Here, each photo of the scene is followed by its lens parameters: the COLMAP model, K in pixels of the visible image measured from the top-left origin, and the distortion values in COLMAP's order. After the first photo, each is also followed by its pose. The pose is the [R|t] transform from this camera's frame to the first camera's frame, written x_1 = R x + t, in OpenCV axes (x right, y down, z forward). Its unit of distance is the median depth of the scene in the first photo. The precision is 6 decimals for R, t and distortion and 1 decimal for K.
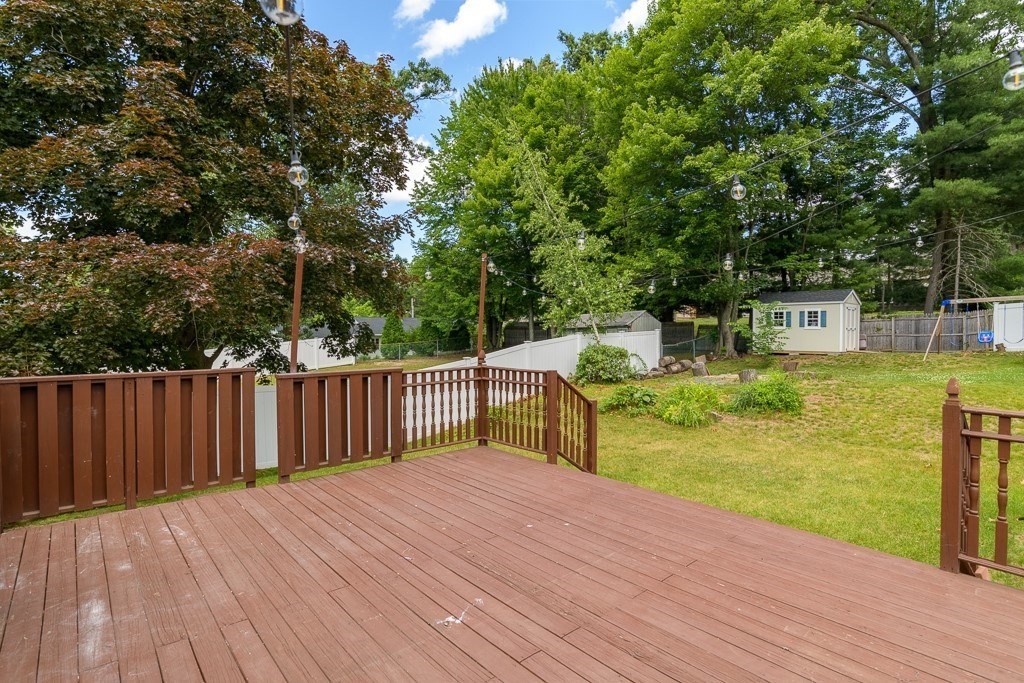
lens RADIAL K [[514.6, 0, 515.5], [0, 514.6, 338.2], [0, 0, 1]] dist [-0.006179, -0.000516]
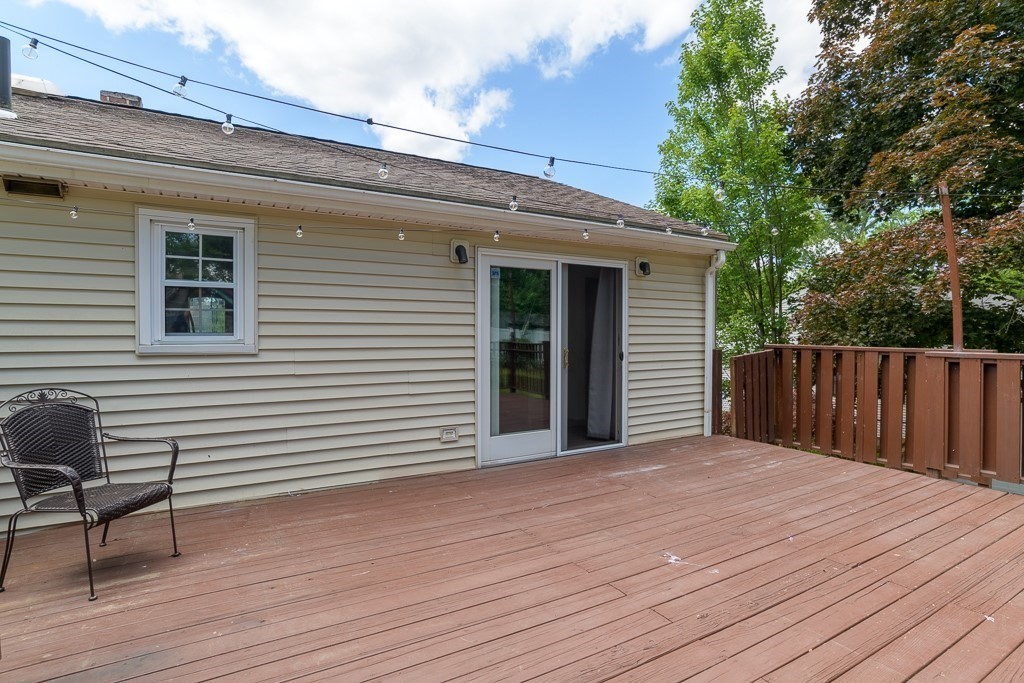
lens RADIAL K [[535.1, 0, 512.3], [0, 535.1, 338.5], [0, 0, 1]] dist [-0.022927, 0.000674]
pose [[-0.183840, 0.013848, -0.982859, 0.829543], [-0.013723, 0.999767, 0.016653, 0.072248], [0.982860, 0.016549, -0.183608, 0.724269]]
